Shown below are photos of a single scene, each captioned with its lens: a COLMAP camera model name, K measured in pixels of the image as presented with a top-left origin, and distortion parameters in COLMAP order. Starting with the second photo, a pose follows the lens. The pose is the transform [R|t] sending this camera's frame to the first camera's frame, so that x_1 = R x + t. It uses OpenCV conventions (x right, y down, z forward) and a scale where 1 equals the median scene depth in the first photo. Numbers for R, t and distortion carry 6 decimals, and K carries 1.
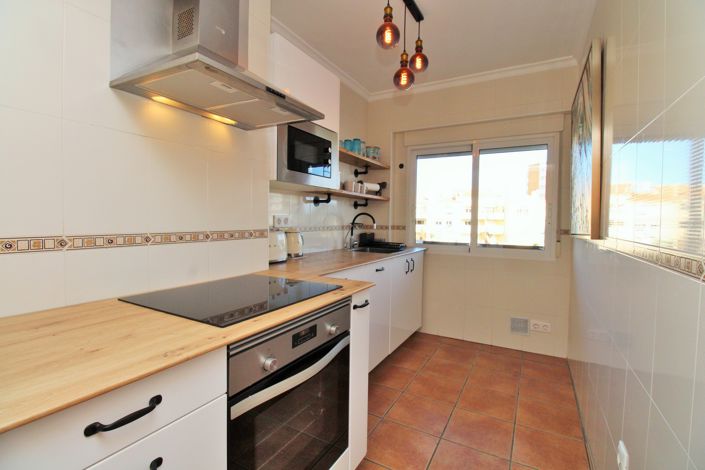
lens RADIAL K [[333.7, 0, 348.9], [0, 333.7, 231.6], [0, 0, 1]] dist [-0.005313, -0.000854]
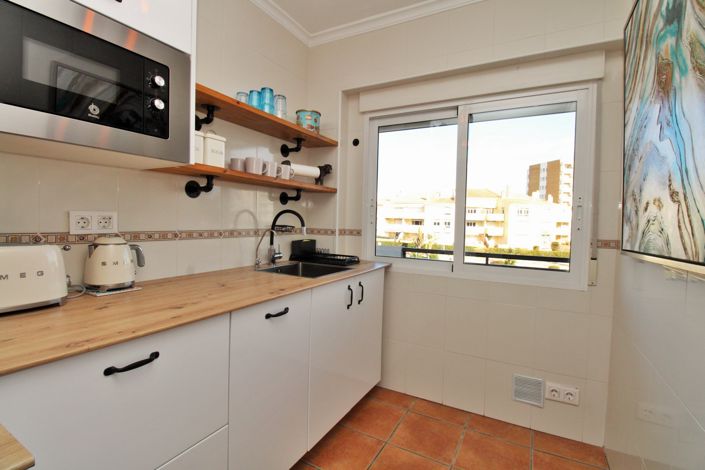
lens RADIAL K [[333.7, 0, 350.7], [0, 333.7, 228.3], [0, 0, 1]] dist [-0.005313, -0.000854]
pose [[0.999885, 0.013790, 0.006315, 0.150922], [-0.013743, 0.999878, -0.007394, -0.016369], [-0.006416, 0.007306, 0.999953, 0.333570]]
